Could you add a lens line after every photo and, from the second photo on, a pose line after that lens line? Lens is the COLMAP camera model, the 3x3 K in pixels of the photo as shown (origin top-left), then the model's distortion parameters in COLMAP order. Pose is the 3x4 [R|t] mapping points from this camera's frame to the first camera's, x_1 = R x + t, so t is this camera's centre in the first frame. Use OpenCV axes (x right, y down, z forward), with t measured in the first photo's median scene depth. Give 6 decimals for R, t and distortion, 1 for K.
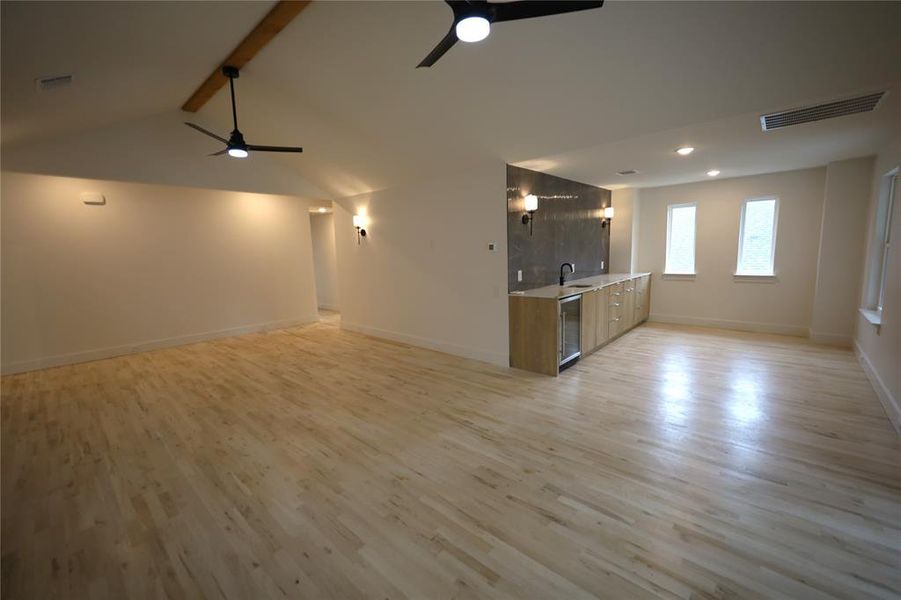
lens RADIAL K [[362.8, 0, 450.5], [0, 362.8, 300.0], [0, 0, 1]] dist [0.000577, -0.000065]
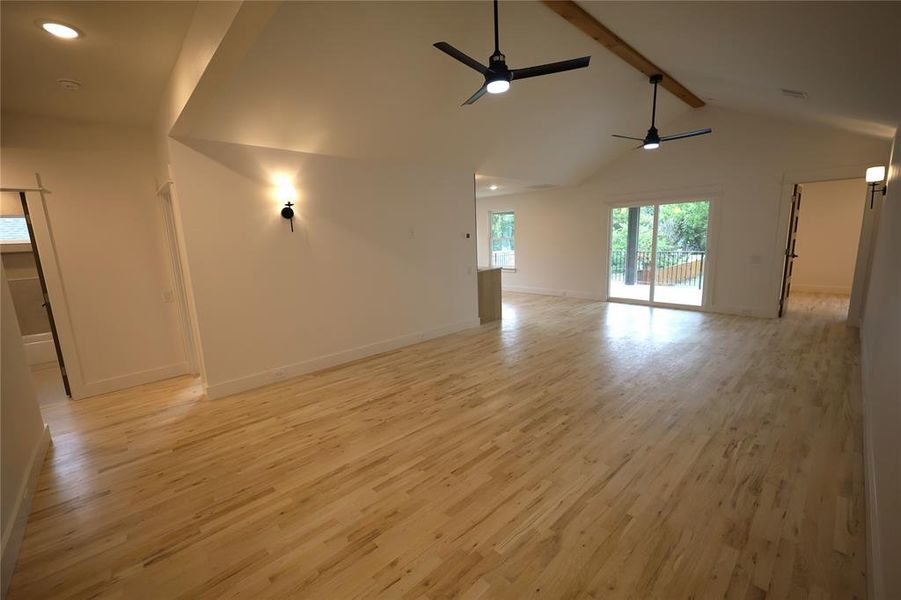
lens RADIAL K [[362.8, 0, 450.5], [0, 362.8, 300.0], [0, 0, 1]] dist [0.000577, -0.000065]
pose [[0.101647, -0.142188, 0.984607, -1.237064], [0.177250, 0.976485, 0.122717, -0.097528], [-0.978903, 0.162048, 0.124459, 0.988072]]
